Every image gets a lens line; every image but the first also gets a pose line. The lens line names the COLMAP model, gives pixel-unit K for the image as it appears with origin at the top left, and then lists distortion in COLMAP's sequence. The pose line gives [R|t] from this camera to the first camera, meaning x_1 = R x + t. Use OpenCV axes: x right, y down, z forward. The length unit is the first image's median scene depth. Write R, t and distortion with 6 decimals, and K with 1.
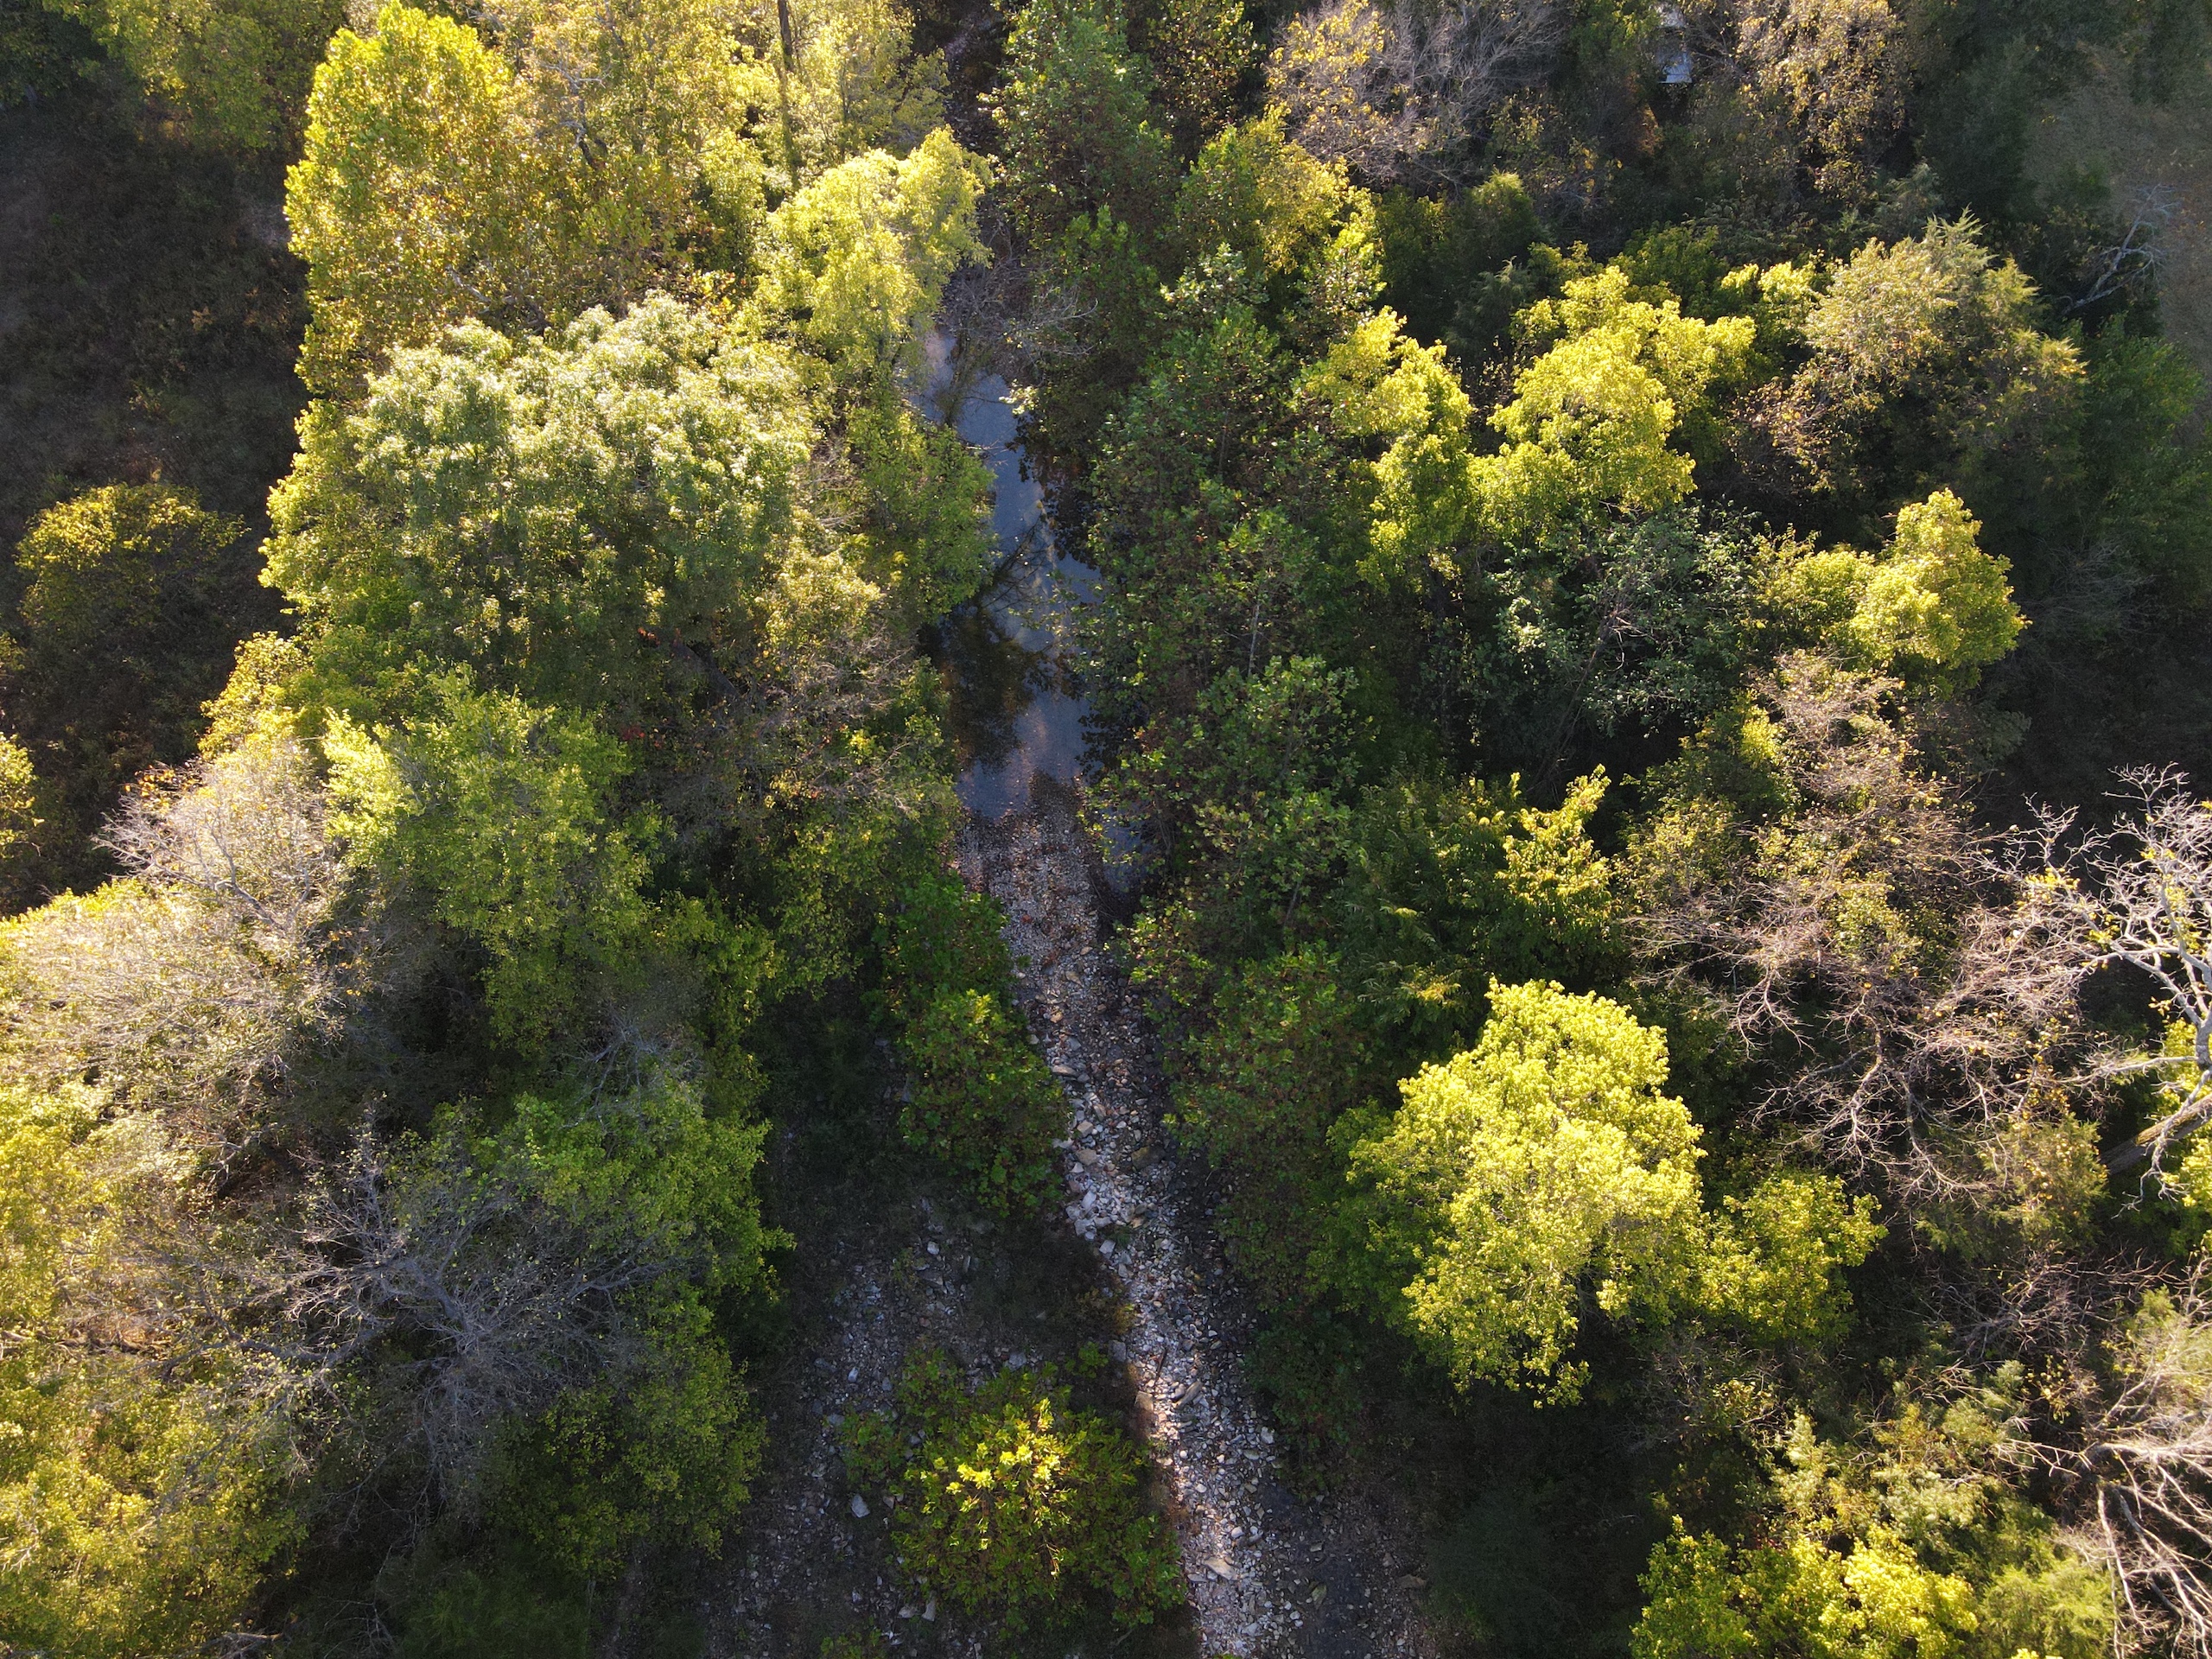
lens RADIAL K [[1601.4, 0, 1112.5], [0, 1601.4, 839.3], [0, 0, 1]] dist [0.019245, -0.000601]
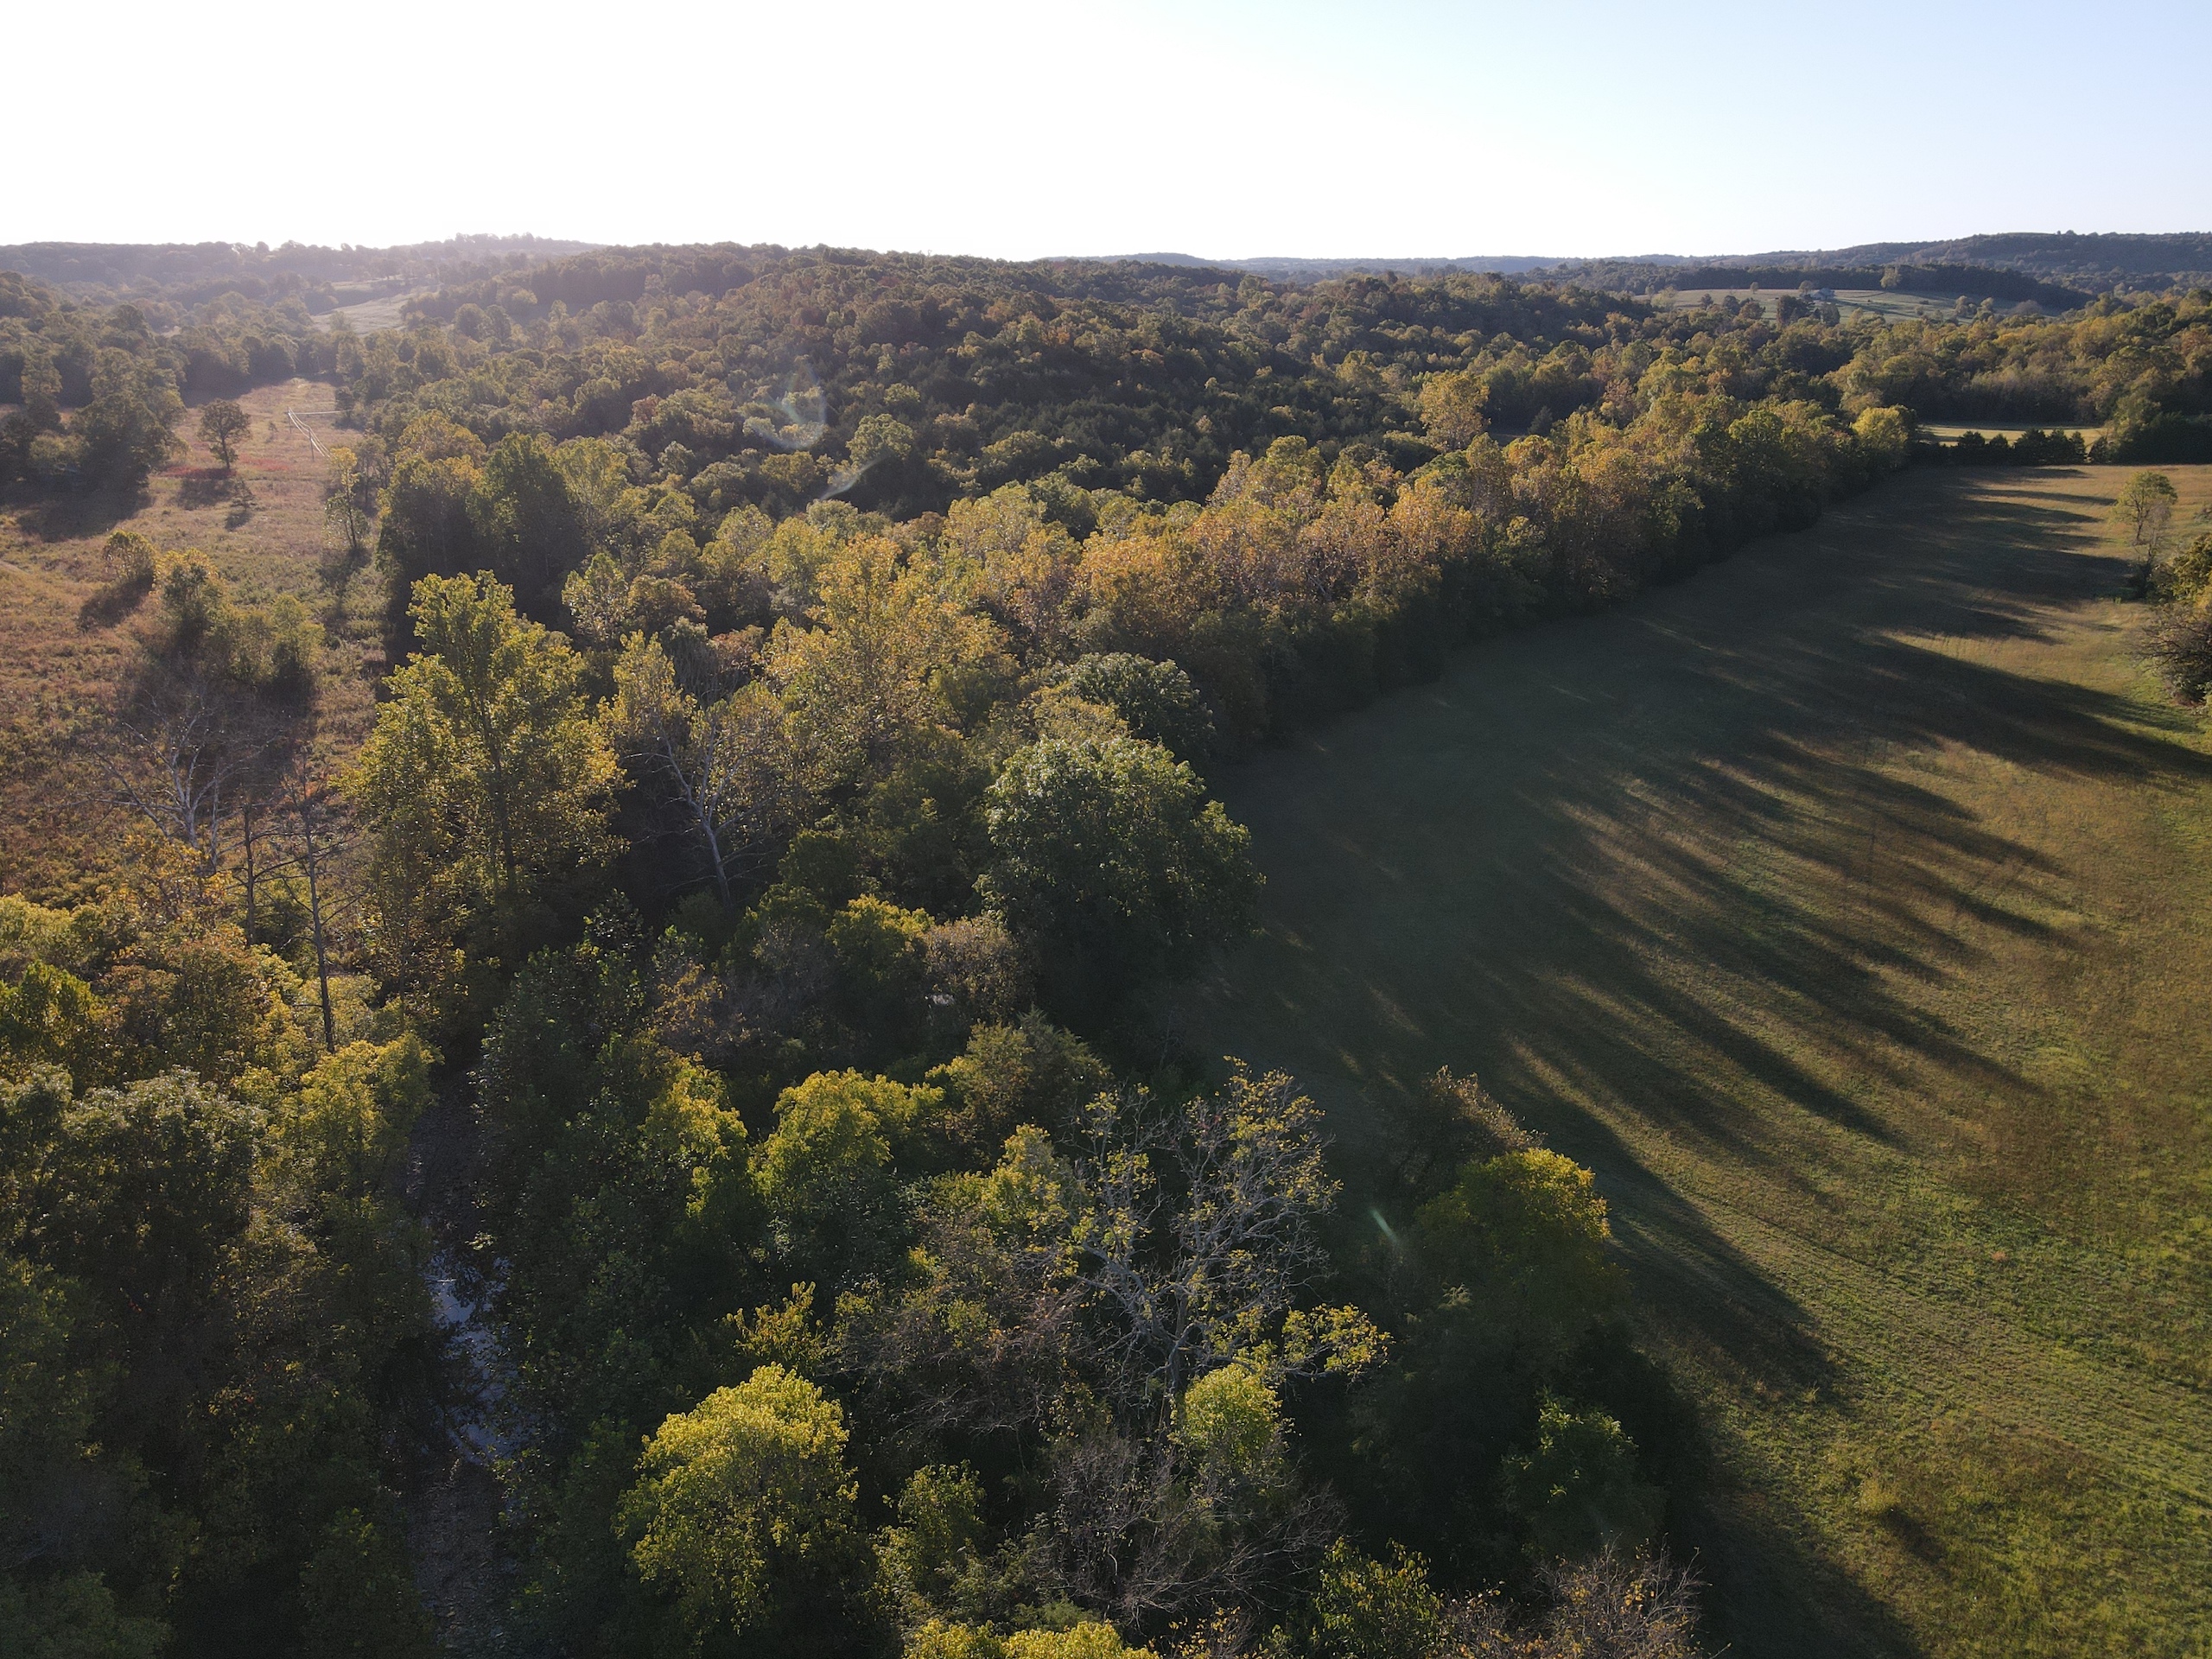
lens RADIAL K [[1601.4, 0, 1112.5], [0, 1601.4, 839.3], [0, 0, 1]] dist [0.019245, -0.000601]
pose [[0.971266, -0.071974, 0.226853, 0.223014], [0.205567, 0.734049, -0.647236, 0.586717], [-0.119937, 0.675271, 0.727752, -0.370174]]
